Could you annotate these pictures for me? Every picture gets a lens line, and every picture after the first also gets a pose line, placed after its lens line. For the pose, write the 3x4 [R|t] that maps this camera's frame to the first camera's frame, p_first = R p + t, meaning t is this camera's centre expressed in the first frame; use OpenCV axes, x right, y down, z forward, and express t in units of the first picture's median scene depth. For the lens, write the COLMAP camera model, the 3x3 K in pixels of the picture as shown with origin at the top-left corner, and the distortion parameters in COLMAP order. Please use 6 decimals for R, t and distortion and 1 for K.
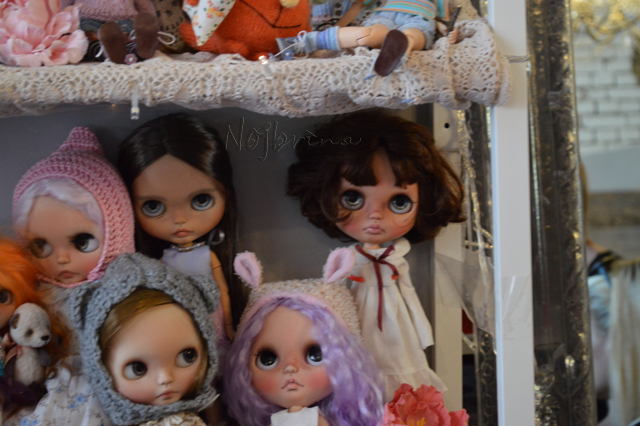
lens RADIAL K [[1350.5, 0, 317.1], [0, 1350.5, 213.0], [0, 0, 1]] dist [0.034685, 0.000000]
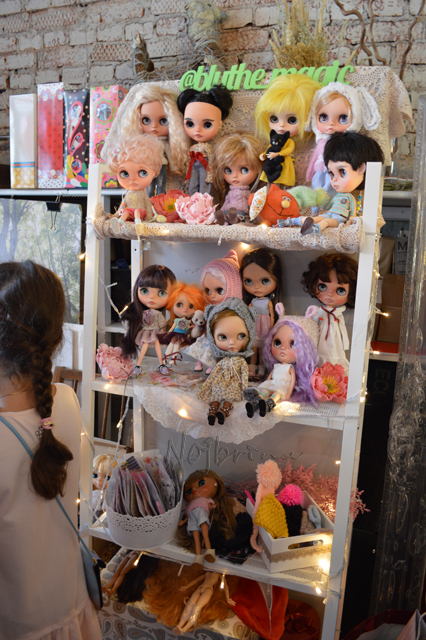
lens RADIAL K [[505.4, 0, 211.2], [0, 505.4, 318.7], [0, 0, 1]] dist [-0.079253, -0.001124]
pose [[0.878045, 0.140067, -0.457623, 0.303651], [-0.120444, 0.990109, 0.071951, 0.005648], [0.463175, -0.008058, 0.886230, 0.072737]]
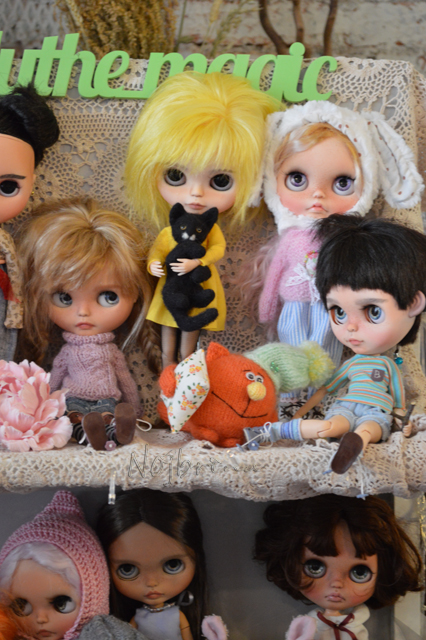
lens RADIAL K [[1350.5, 0, 215.4], [0, 1350.5, 319.7], [0, 0, 1]] dist [0.034685, 0.000000]
pose [[0.997362, 0.020362, -0.069672, 0.019588], [-0.028655, 0.992339, -0.120176, -0.078836], [0.066691, 0.121856, 0.990305, -0.084305]]
